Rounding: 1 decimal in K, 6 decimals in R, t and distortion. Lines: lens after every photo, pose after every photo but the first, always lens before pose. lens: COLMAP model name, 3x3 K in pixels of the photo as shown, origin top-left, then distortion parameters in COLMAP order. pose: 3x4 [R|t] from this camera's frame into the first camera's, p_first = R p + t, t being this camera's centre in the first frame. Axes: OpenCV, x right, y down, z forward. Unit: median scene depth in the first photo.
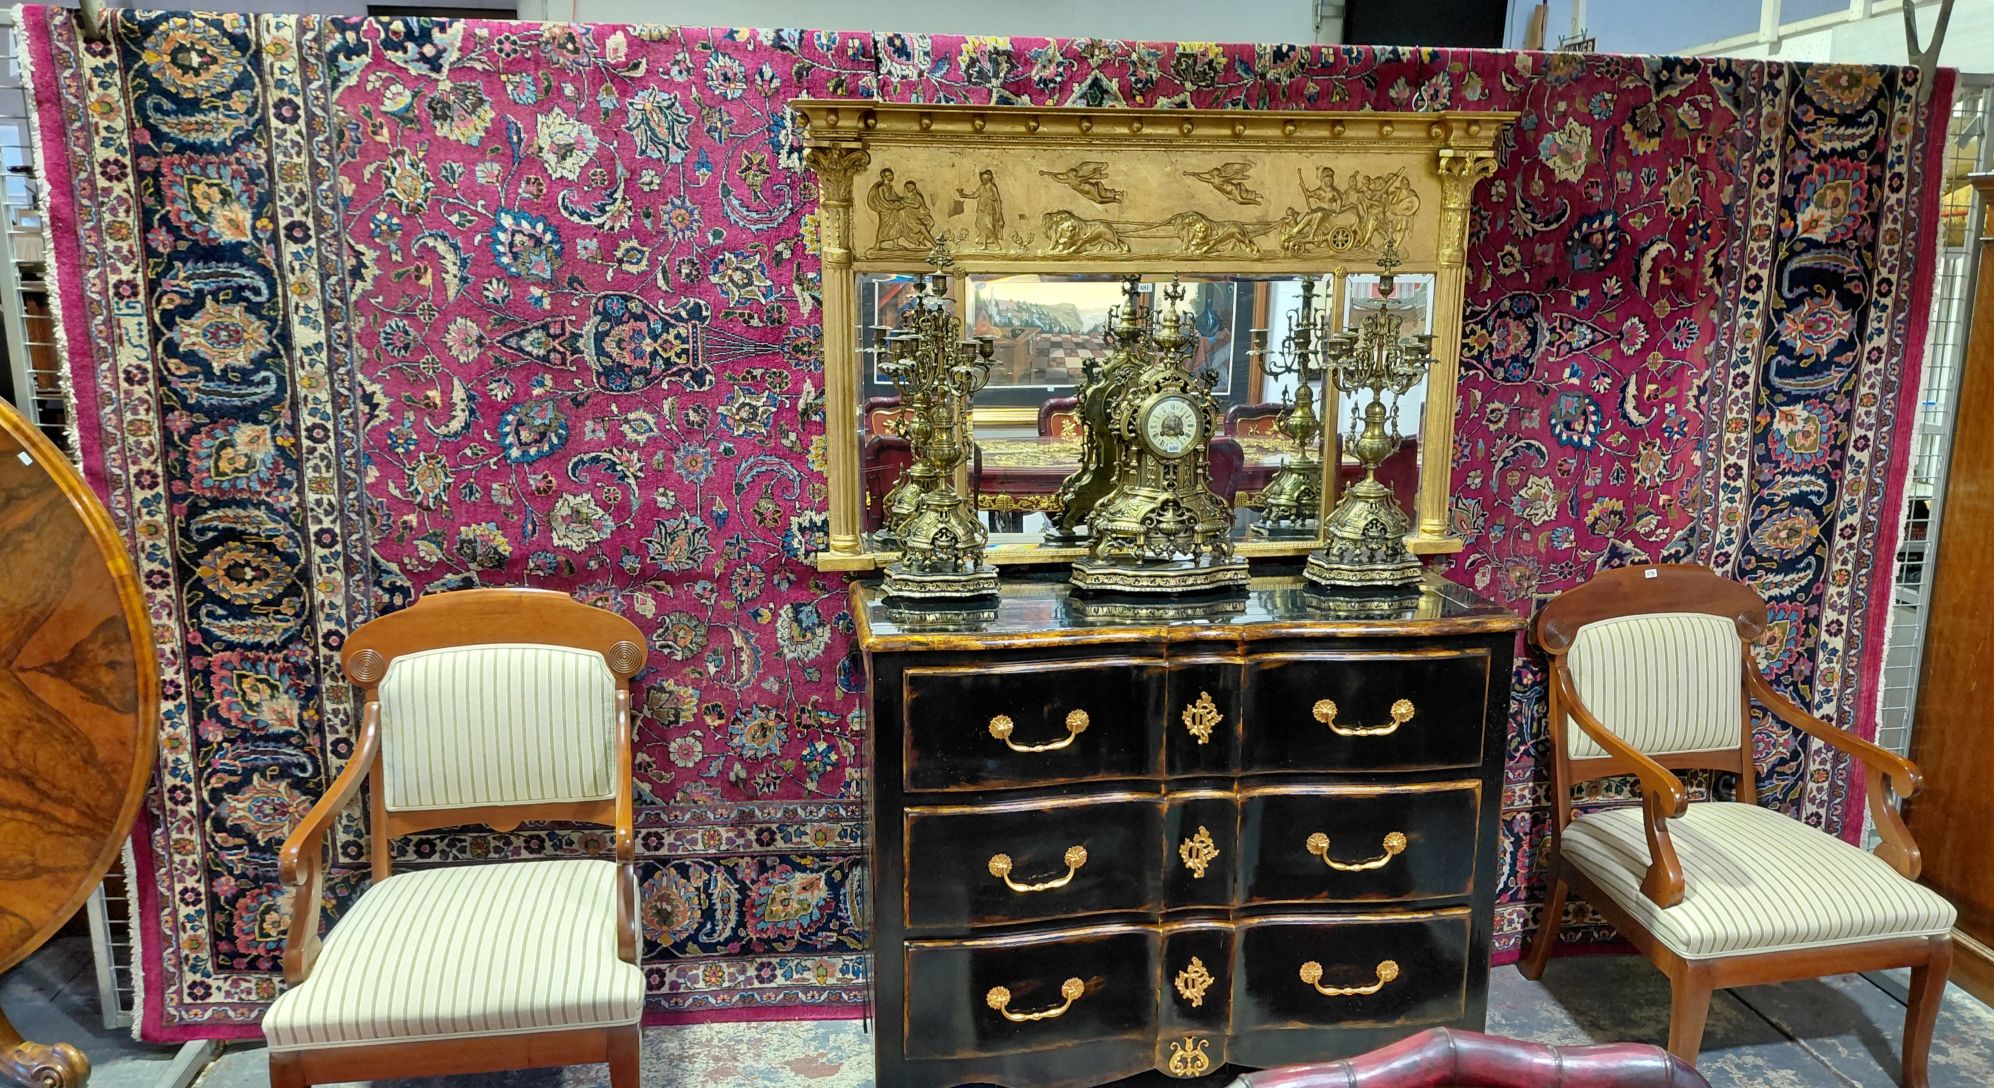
lens RADIAL K [[1594.1, 0, 1001.1], [0, 1594.1, 600.7], [0, 0, 1]] dist [0.079940, -0.008715]
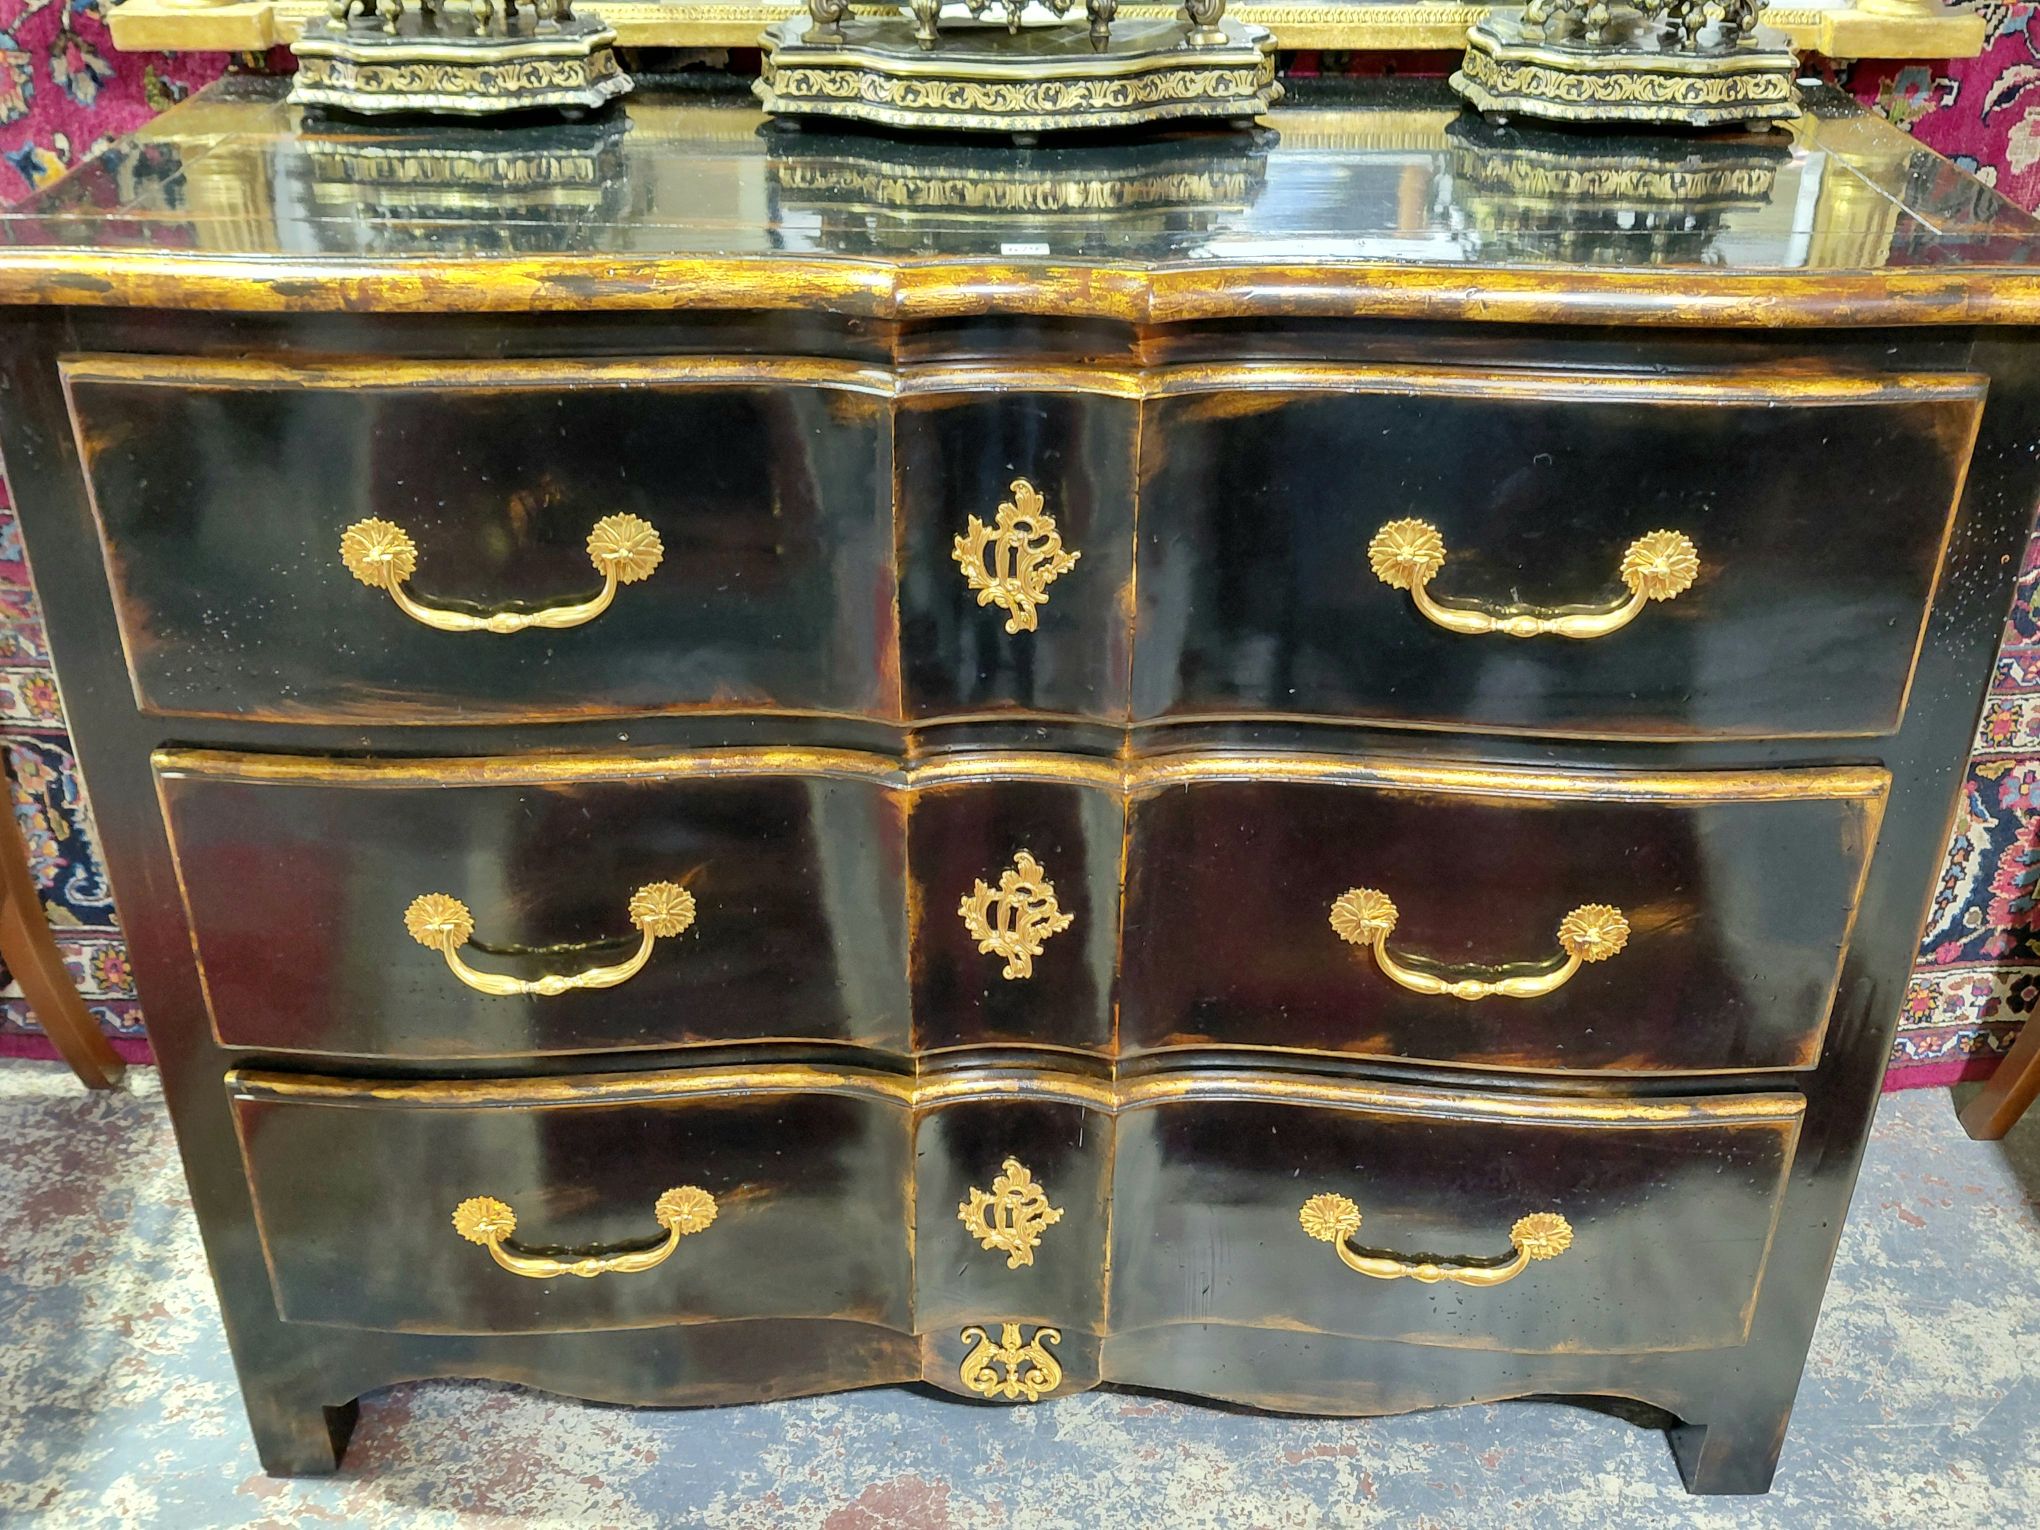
lens RADIAL K [[2001.7, 0, 1020.0], [0, 2001.7, 765.0], [0, 0, 1]] dist [0.111426, -0.192178]
pose [[0.982858, 0.088304, -0.161839, 0.183677], [-0.037203, 0.954769, 0.295011, -0.007212], [0.180569, -0.283933, 0.941688, 0.554865]]
